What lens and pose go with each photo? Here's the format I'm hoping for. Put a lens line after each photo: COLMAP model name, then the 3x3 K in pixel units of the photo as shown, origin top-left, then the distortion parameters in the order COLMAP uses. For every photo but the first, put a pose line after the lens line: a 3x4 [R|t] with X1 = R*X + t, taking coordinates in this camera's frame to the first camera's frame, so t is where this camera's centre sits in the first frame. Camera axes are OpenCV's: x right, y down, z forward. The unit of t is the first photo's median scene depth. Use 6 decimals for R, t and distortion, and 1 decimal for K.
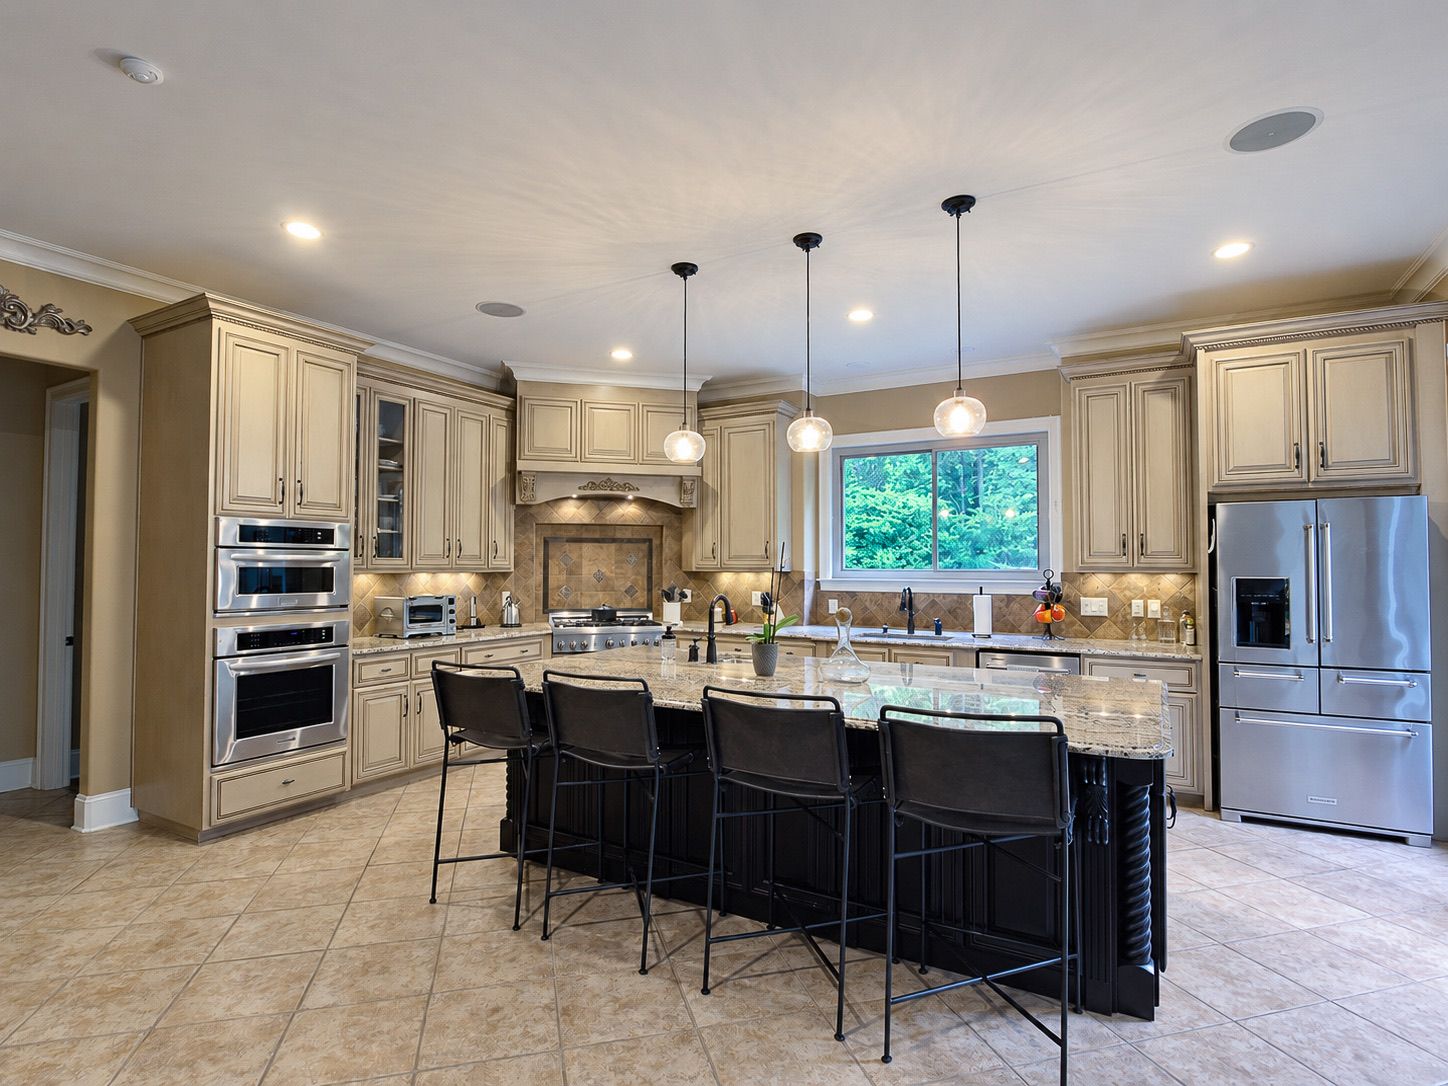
lens RADIAL K [[767.0, 0, 724.0], [0, 767.0, 543.0], [0, 0, 1]] dist [-0.022563, 0.000373]
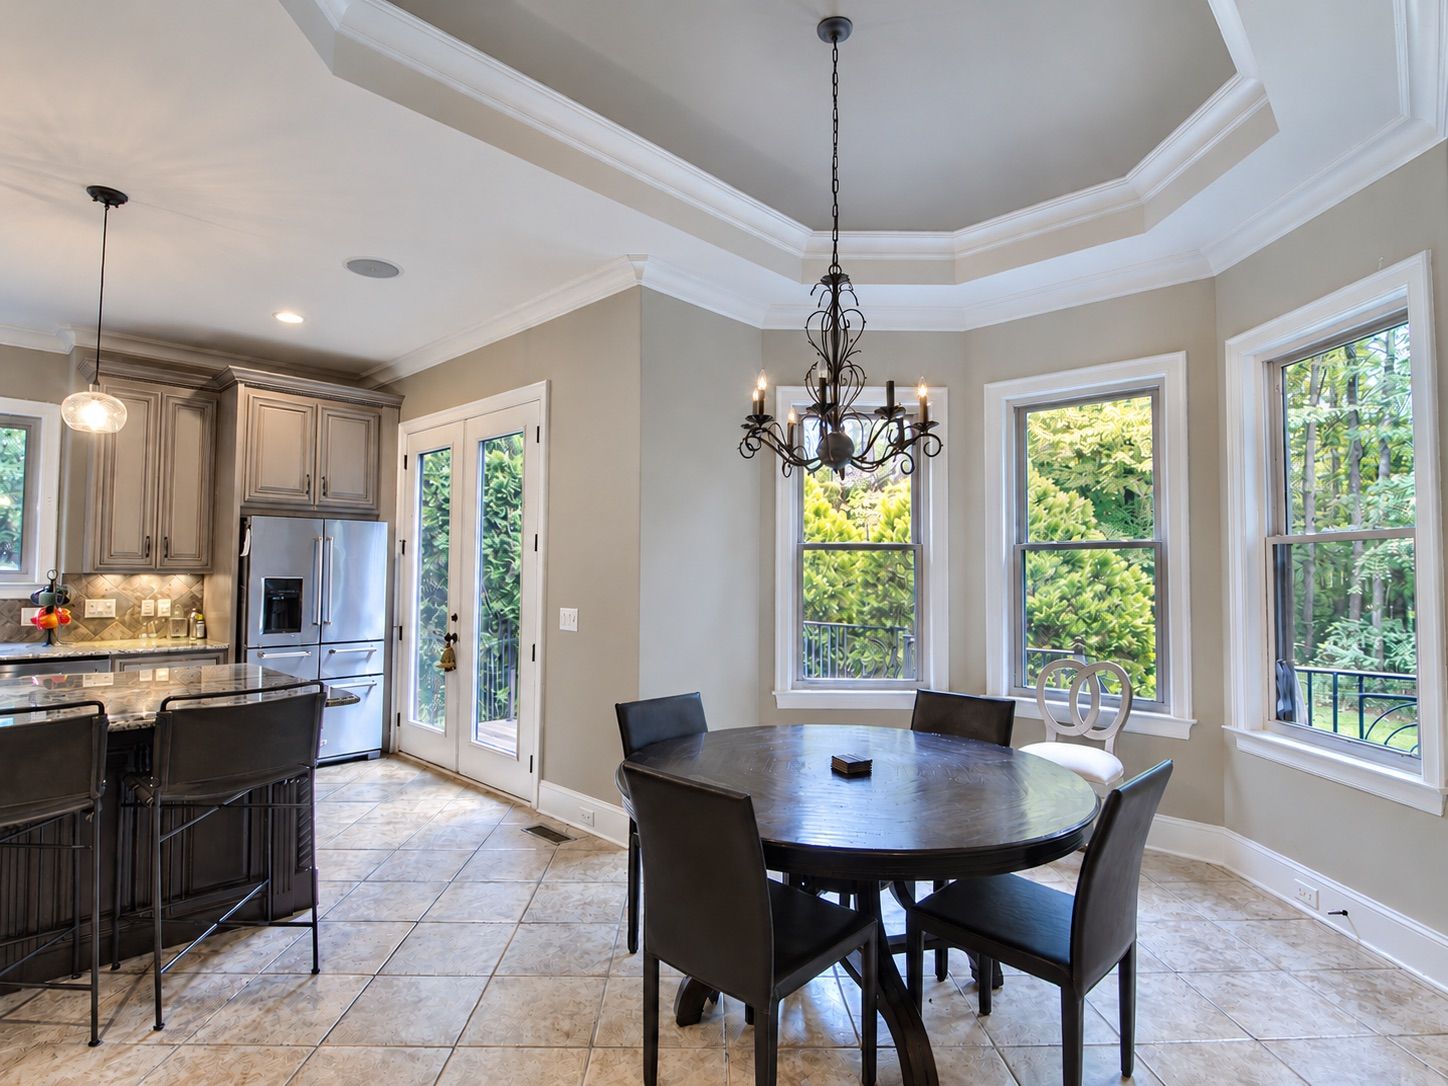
lens RADIAL K [[767.0, 0, 724.0], [0, 767.0, 543.0], [0, 0, 1]] dist [-0.022563, 0.000373]
pose [[0.229978, 0.036603, 0.972507, -0.314268], [-0.036215, 0.998922, -0.029033, -0.001519], [-0.972522, -0.028542, 0.231056, -0.002789]]
